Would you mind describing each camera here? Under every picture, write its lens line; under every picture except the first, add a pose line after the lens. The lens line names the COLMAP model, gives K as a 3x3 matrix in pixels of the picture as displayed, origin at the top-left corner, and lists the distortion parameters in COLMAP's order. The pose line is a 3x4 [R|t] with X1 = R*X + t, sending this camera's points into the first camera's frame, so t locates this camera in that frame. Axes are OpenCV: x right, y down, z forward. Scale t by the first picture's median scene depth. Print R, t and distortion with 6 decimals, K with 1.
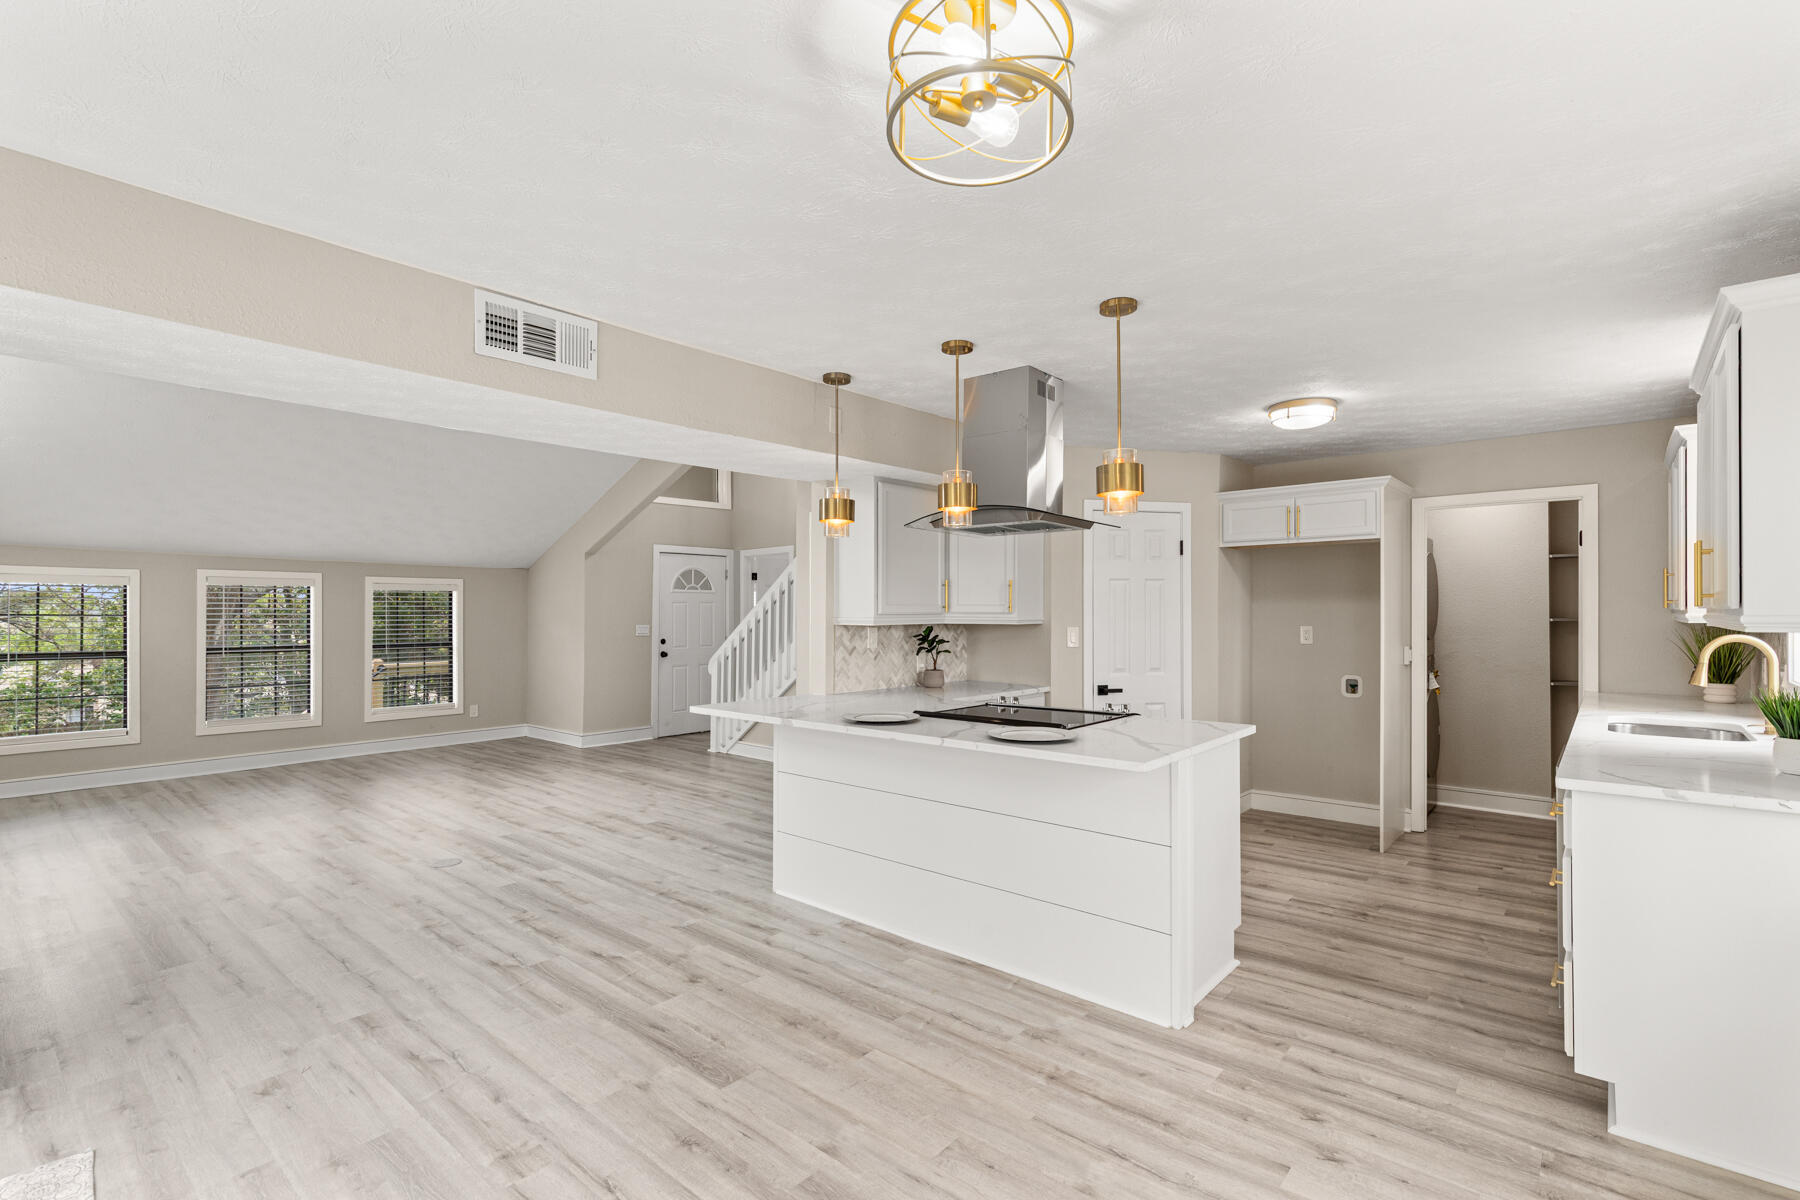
lens RADIAL K [[819.1, 0, 902.1], [0, 819.1, 607.4], [0, 0, 1]] dist [0.009689, -0.000655]
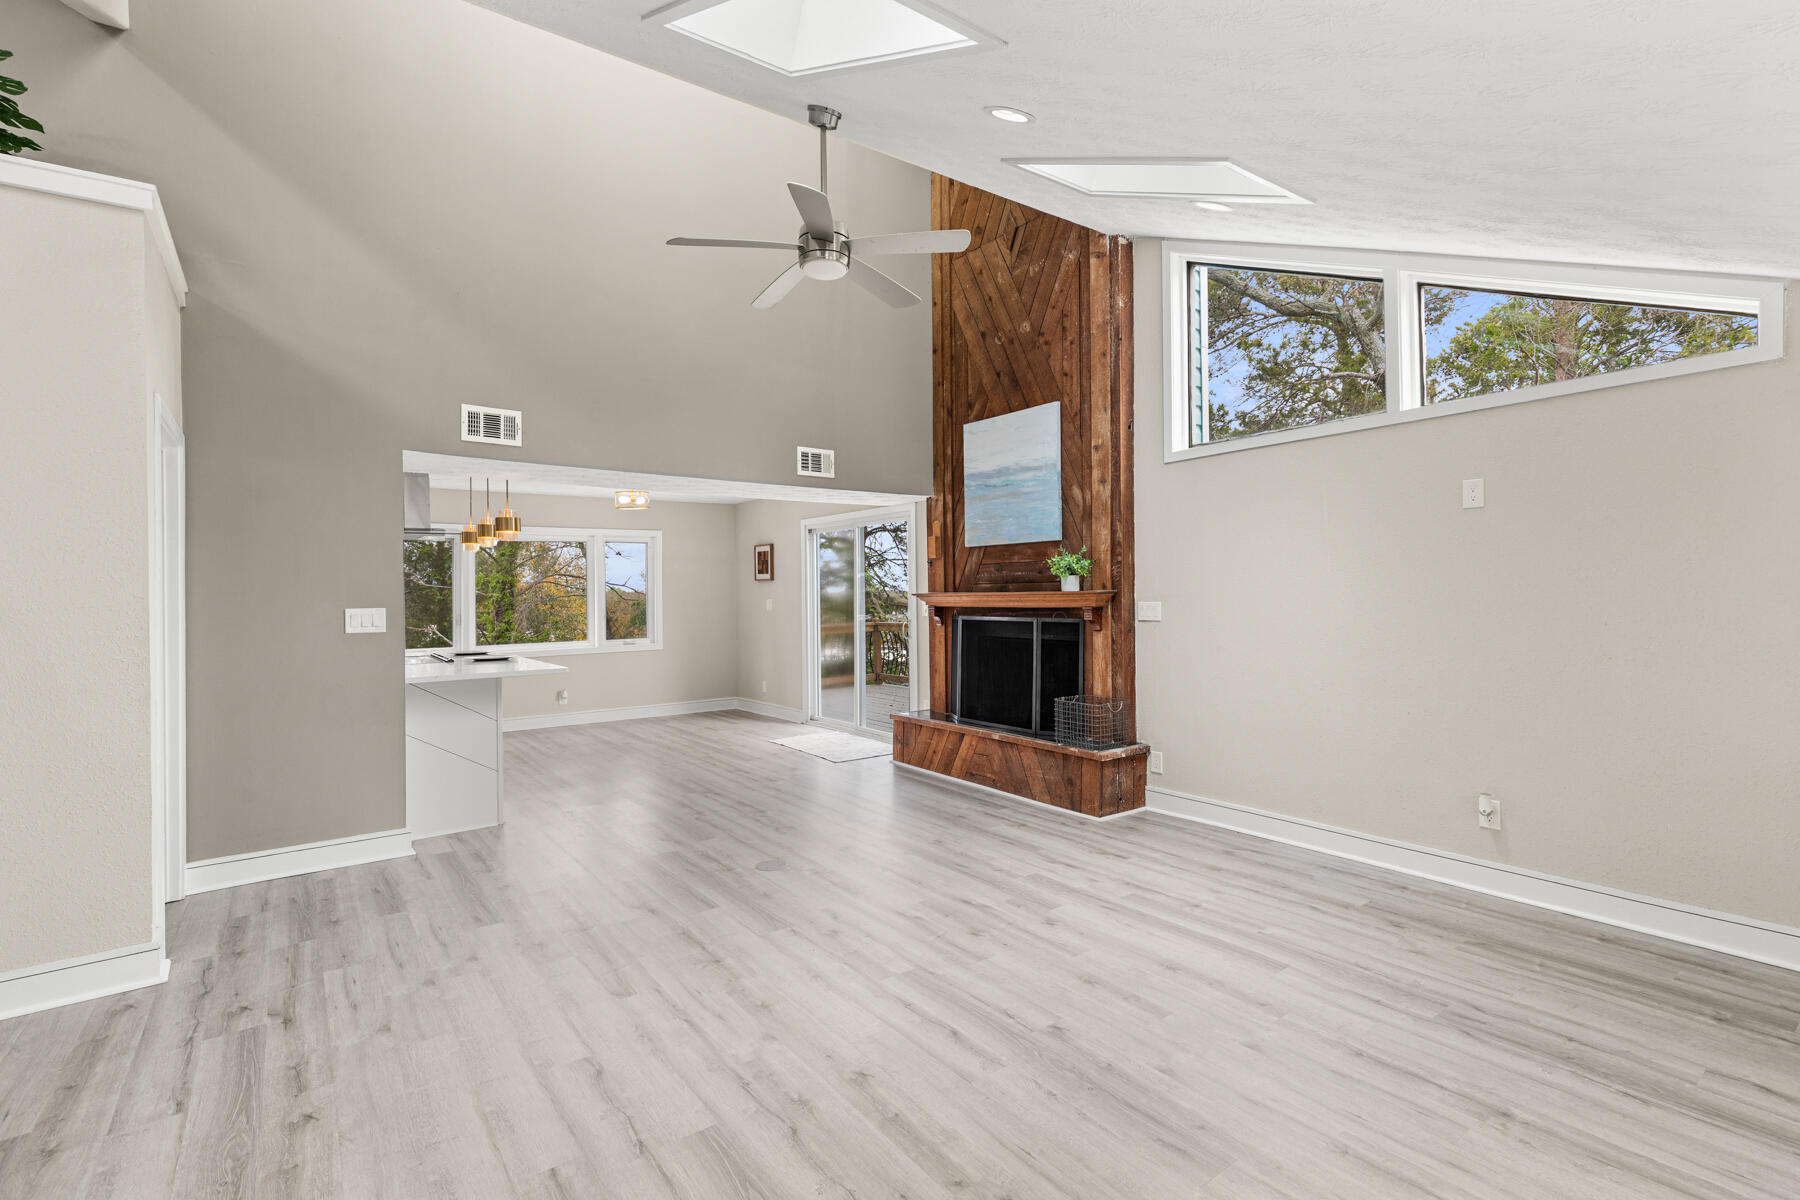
lens RADIAL K [[815.9, 0, 905.8], [0, 815.9, 594.2], [0, 0, 1]] dist [0.010444, -0.000817]
pose [[-0.976231, 0.011842, 0.216409, -0.857575], [0.010553, 0.999919, -0.007110, 0.022721], [-0.216475, -0.004657, -0.976277, 1.764247]]
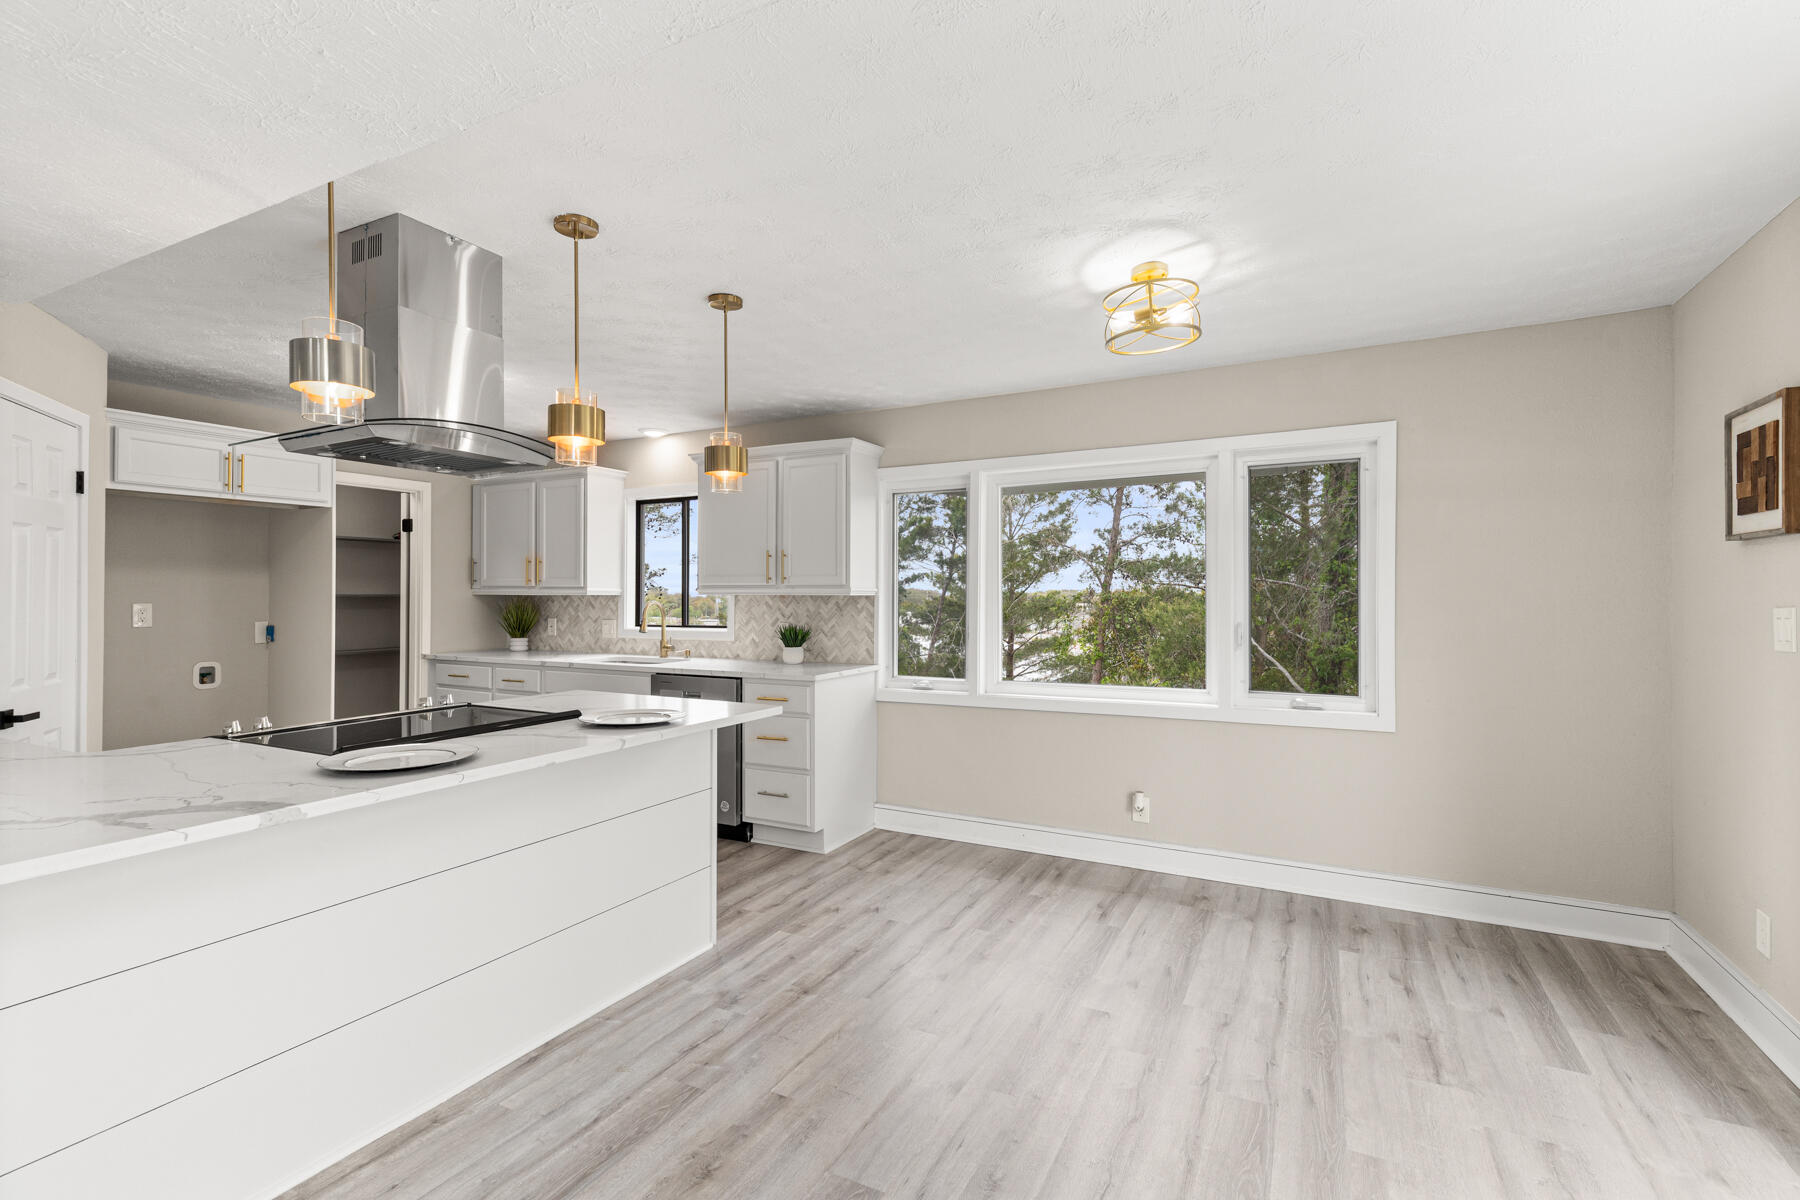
lens RADIAL K [[815.9, 0, 905.8], [0, 815.9, 594.2], [0, 0, 1]] dist [0.010444, -0.000817]
pose [[-0.228199, 0.002928, 0.973610, -0.492022], [-0.006834, 0.999966, -0.004609, 0.015426], [-0.973590, -0.007706, -0.228172, 0.586493]]
